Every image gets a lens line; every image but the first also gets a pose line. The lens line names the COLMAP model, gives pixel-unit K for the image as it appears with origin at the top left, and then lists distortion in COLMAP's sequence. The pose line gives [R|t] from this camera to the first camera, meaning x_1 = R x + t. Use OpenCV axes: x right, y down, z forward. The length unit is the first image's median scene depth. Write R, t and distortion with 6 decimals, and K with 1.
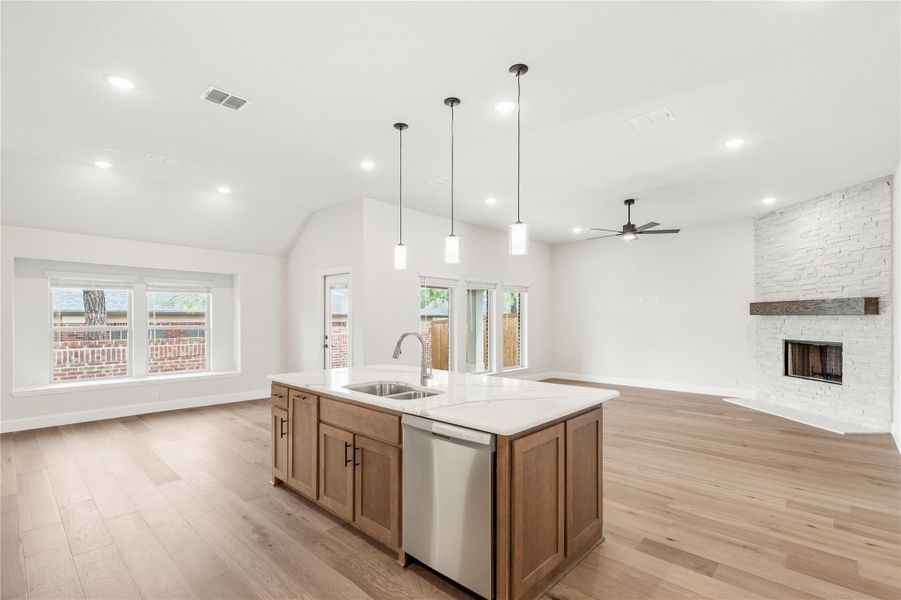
lens RADIAL K [[420.6, 0, 452.0], [0, 420.6, 318.7], [0, 0, 1]] dist [-0.001149, 0.000891]
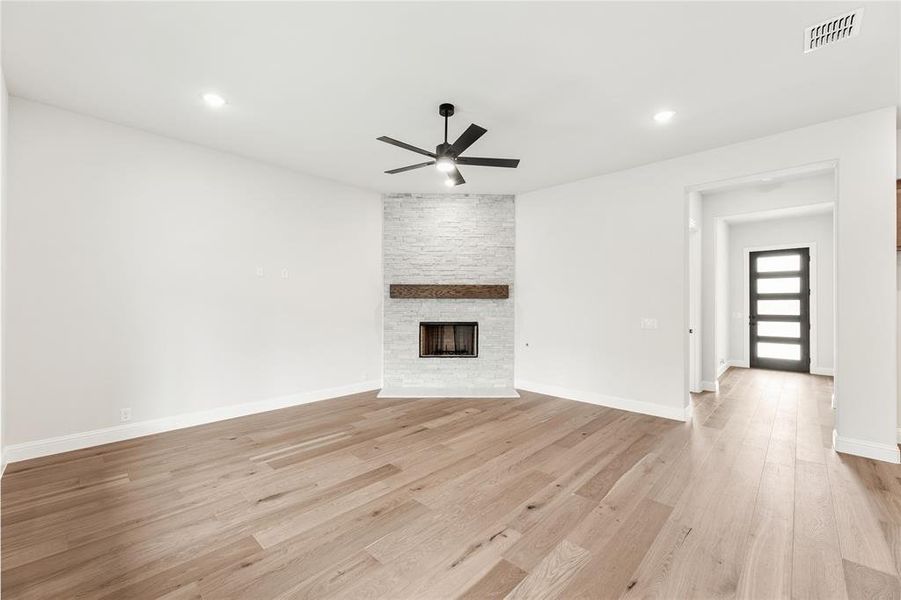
lens RADIAL K [[365.7, 0, 447.9], [0, 365.7, 301.0], [0, 0, 1]] dist [-0.000897, 0.000128]
pose [[0.018209, 0.005995, 0.999816, -0.103907], [-0.002124, 0.999980, -0.005957, 0.003653], [-0.999832, -0.002015, 0.018221, 0.952496]]
